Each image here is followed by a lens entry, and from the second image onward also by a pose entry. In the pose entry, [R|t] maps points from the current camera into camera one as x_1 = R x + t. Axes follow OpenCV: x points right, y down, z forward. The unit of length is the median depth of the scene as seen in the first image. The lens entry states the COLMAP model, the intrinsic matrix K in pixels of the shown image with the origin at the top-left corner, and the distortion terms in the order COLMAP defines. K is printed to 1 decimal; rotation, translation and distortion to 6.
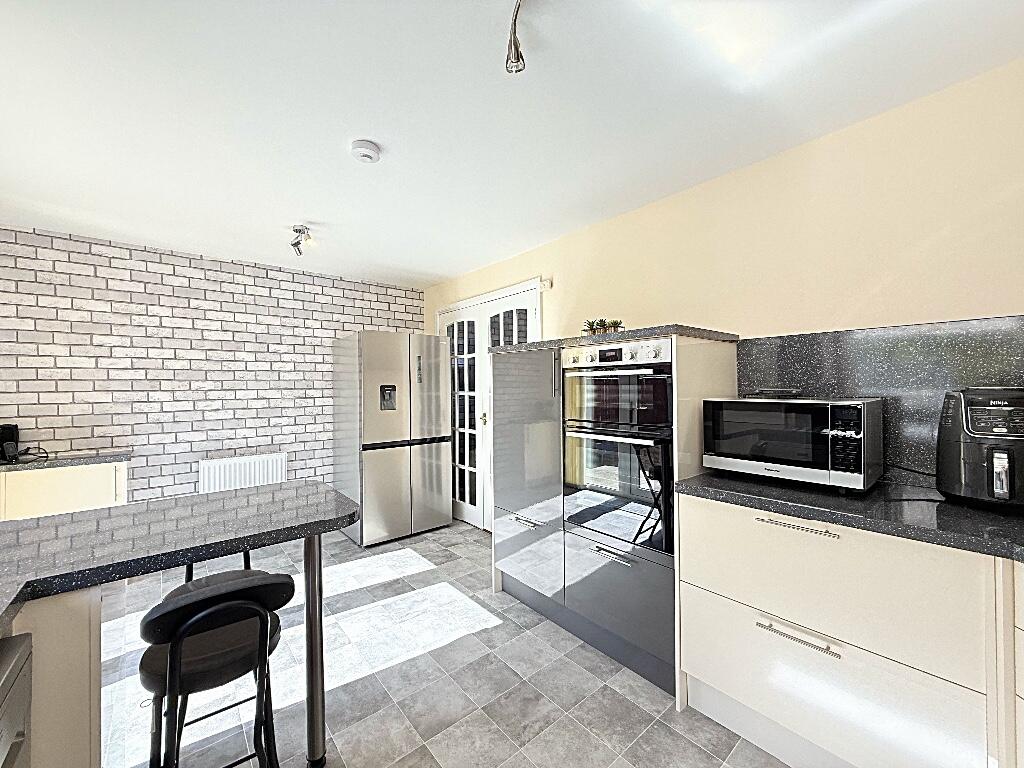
lens RADIAL K [[406.3, 0, 512.0], [0, 406.3, 384.0], [0, 0, 1]] dist [-0.000467, 0.000303]
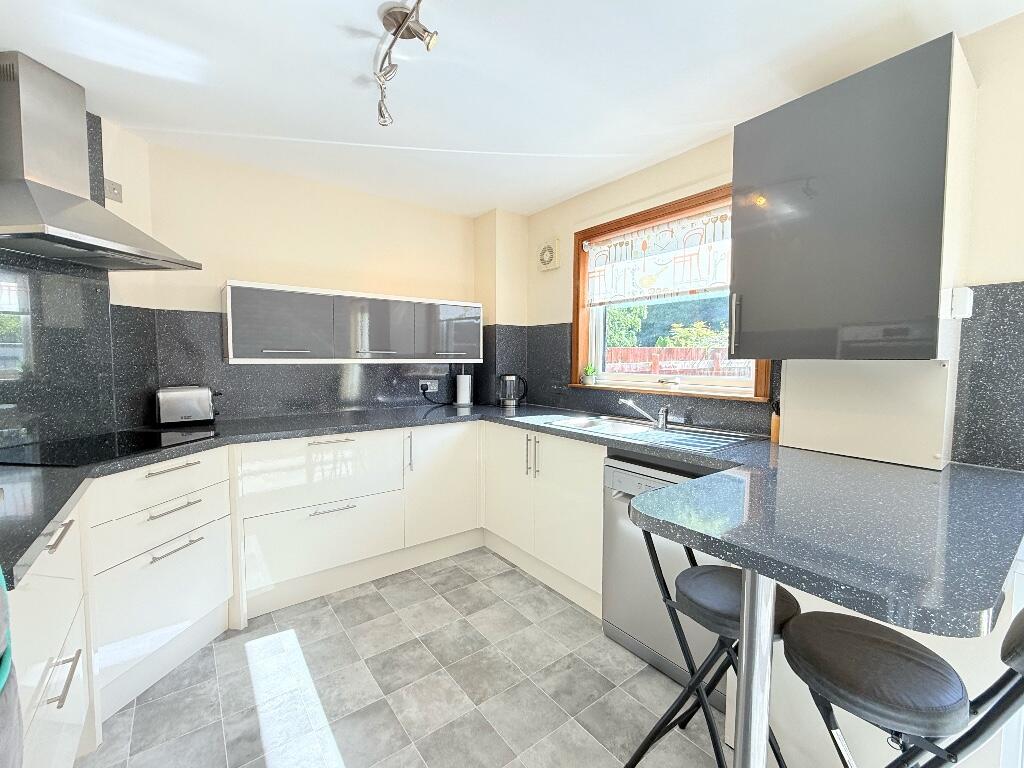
lens RADIAL K [[430.4, 0, 512.0], [0, 430.4, 384.0], [0, 0, 1]] dist [0.001837, 0.000373]
pose [[-0.998410, 0.005344, 0.056114, -0.110263], [0.008532, 0.998353, 0.056738, 0.016936], [-0.055718, 0.057127, -0.996811, 0.963334]]
